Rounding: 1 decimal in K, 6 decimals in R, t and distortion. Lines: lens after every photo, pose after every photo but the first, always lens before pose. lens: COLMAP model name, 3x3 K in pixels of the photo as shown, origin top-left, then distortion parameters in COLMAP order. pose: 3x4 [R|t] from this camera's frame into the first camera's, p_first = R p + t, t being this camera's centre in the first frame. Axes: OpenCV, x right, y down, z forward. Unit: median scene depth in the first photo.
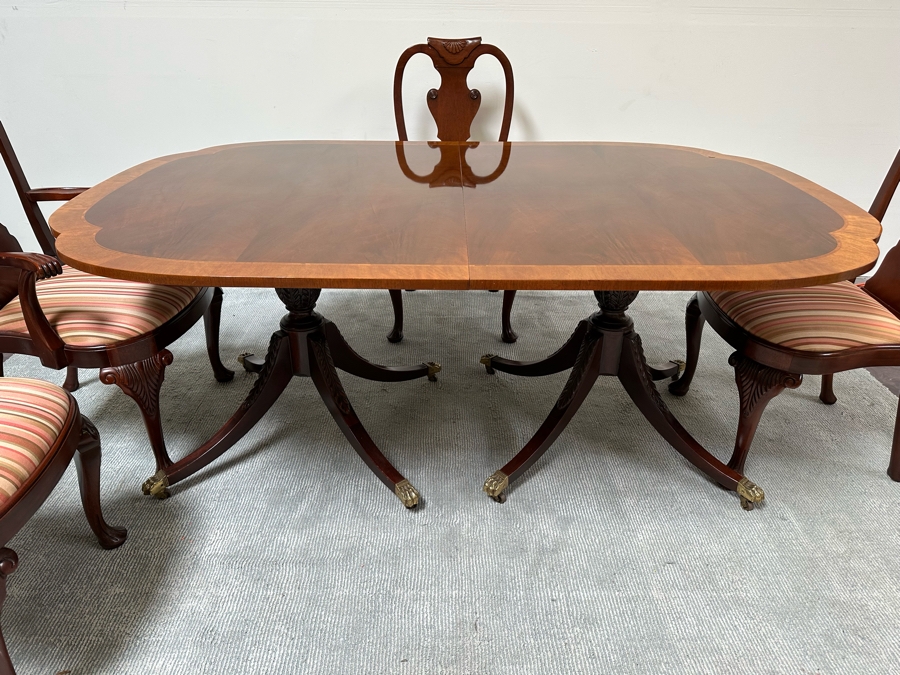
lens RADIAL K [[629.3, 0, 447.8], [0, 629.3, 340.2], [0, 0, 1]] dist [-0.003752, 0.000117]
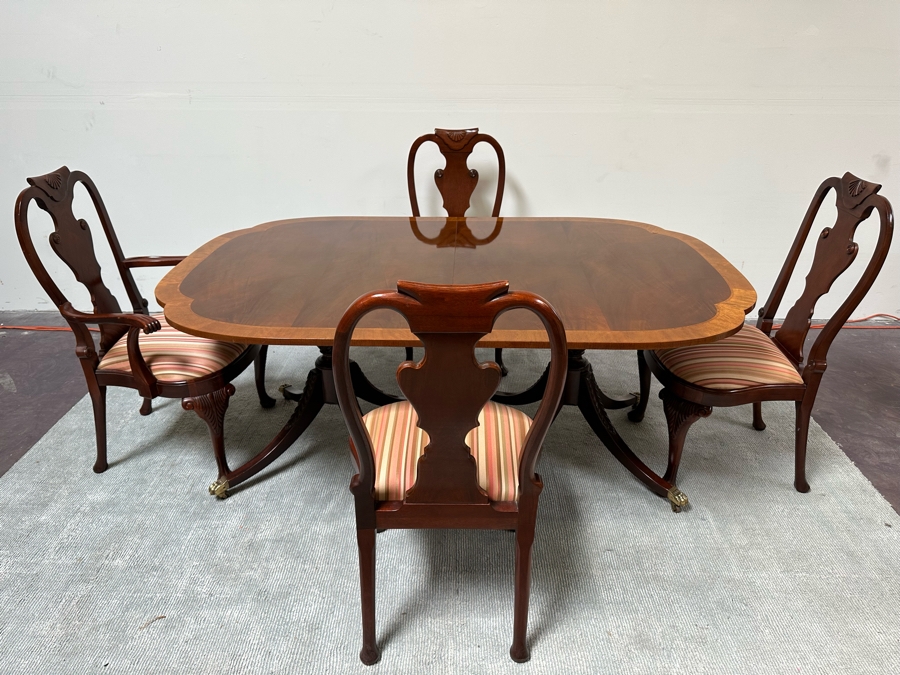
lens RADIAL K [[622.7, 0, 452.2], [0, 622.7, 337.8], [0, 0, 1]] dist [0.028824, -0.041539]
pose [[0.999647, 0.004587, -0.026175, 0.052641], [-0.005735, 0.999015, -0.043991, -0.026148], [0.025947, 0.044125, 0.998689, -0.299075]]
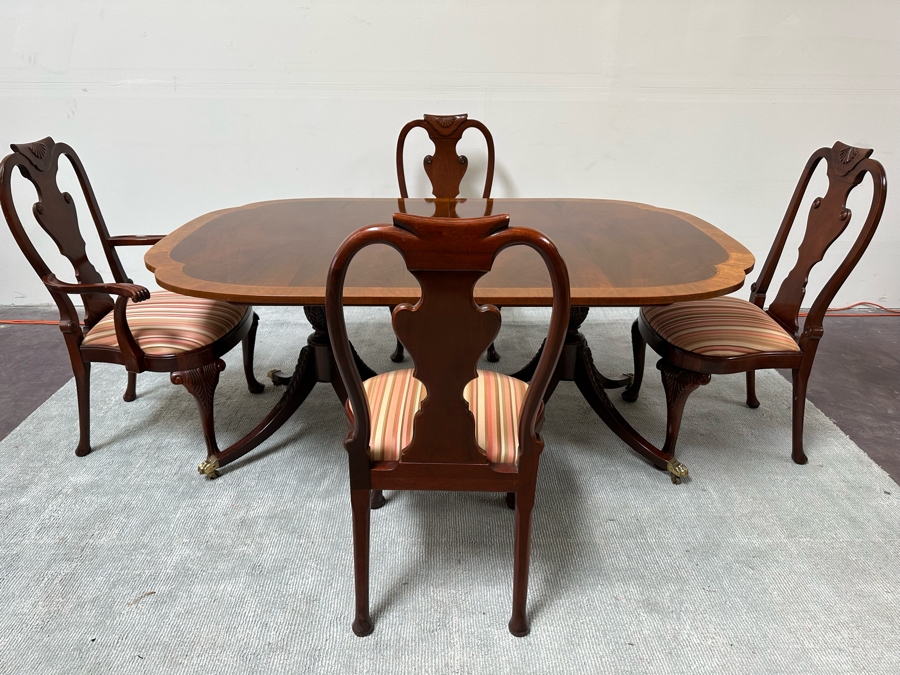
lens RADIAL K [[621.4, 0, 450.0], [0, 621.4, 337.5], [0, 0, 1]] dist [0.032196, -0.043561]
pose [[0.999977, -0.004906, 0.004666, 0.016676], [0.005238, 0.997236, -0.074113, 0.066510], [-0.004290, 0.074136, 0.997239, -0.273848]]
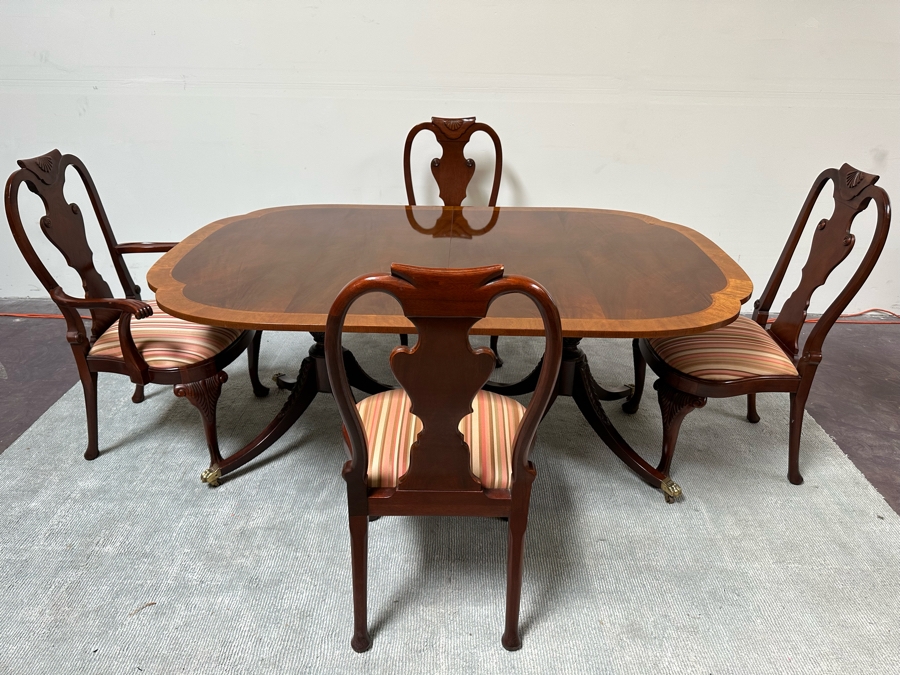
lens RADIAL K [[622.7, 0, 452.2], [0, 622.7, 337.8], [0, 0, 1]] dist [0.028824, -0.041539]
pose [[0.999722, 0.013535, -0.019324, 0.054733], [-0.014203, 0.999291, -0.034876, -0.015324], [0.018839, 0.035141, 0.999205, -0.291492]]
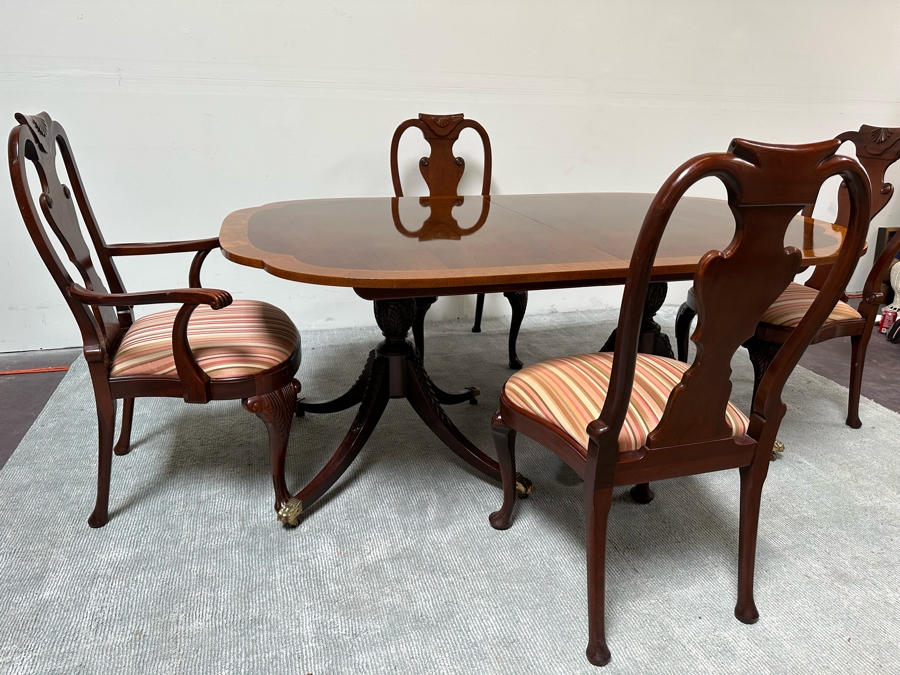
lens RADIAL K [[624.0, 0, 451.1], [0, 624.0, 337.6], [0, 0, 1]] dist [0.030563, -0.041203]
pose [[0.962612, -0.083042, 0.257842, -0.447911], [0.116962, 0.985967, -0.119116, 0.100858], [-0.244332, 0.144821, 0.958816, -0.085922]]
